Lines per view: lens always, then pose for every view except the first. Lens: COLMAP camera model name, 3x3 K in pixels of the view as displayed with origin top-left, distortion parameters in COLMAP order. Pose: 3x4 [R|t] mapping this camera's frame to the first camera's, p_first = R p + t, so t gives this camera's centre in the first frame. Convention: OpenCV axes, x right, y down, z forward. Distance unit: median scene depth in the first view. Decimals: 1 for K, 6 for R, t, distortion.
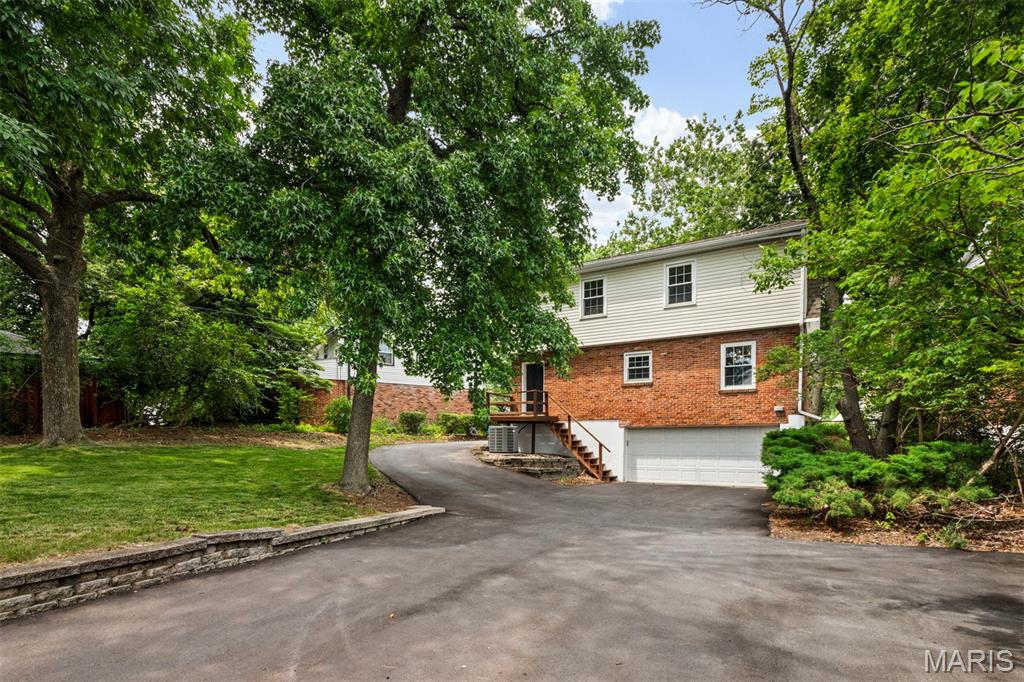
lens RADIAL K [[669.7, 0, 491.4], [0, 669.7, 442.9], [0, 0, 1]] dist [0.002889, 0.007819]
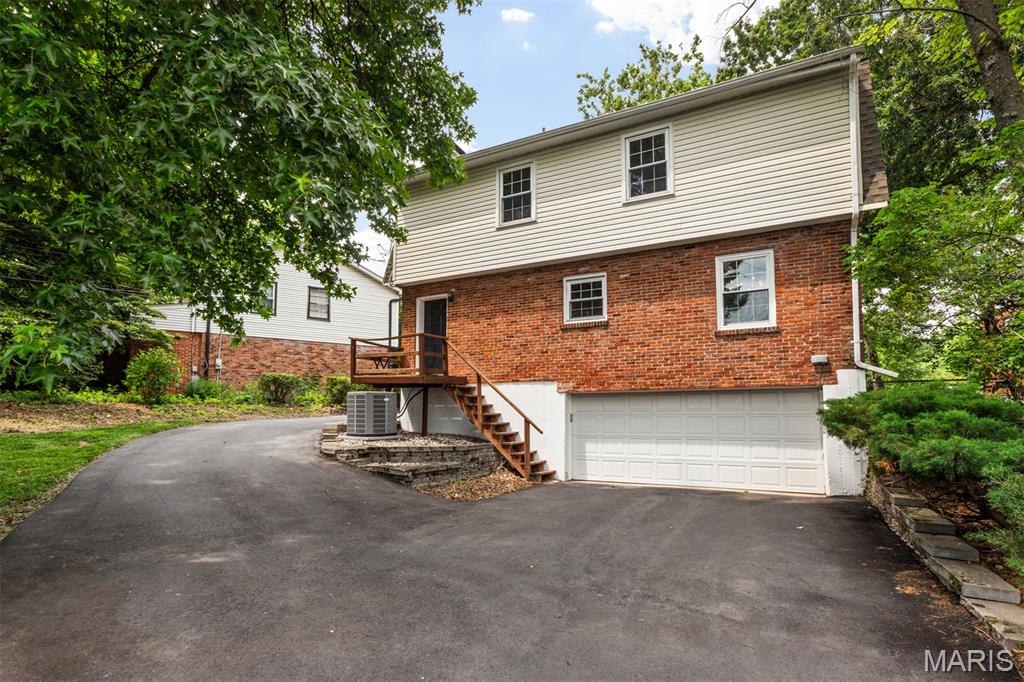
lens RADIAL K [[669.7, 0, 512.9], [0, 669.7, 342.6], [0, 0, 1]] dist [0.002889, 0.007819]
pose [[0.995587, 0.004748, 0.093722, 0.089564], [0.005086, 0.994521, -0.104415, -0.004766], [-0.093704, 0.104431, 0.990108, 0.374081]]
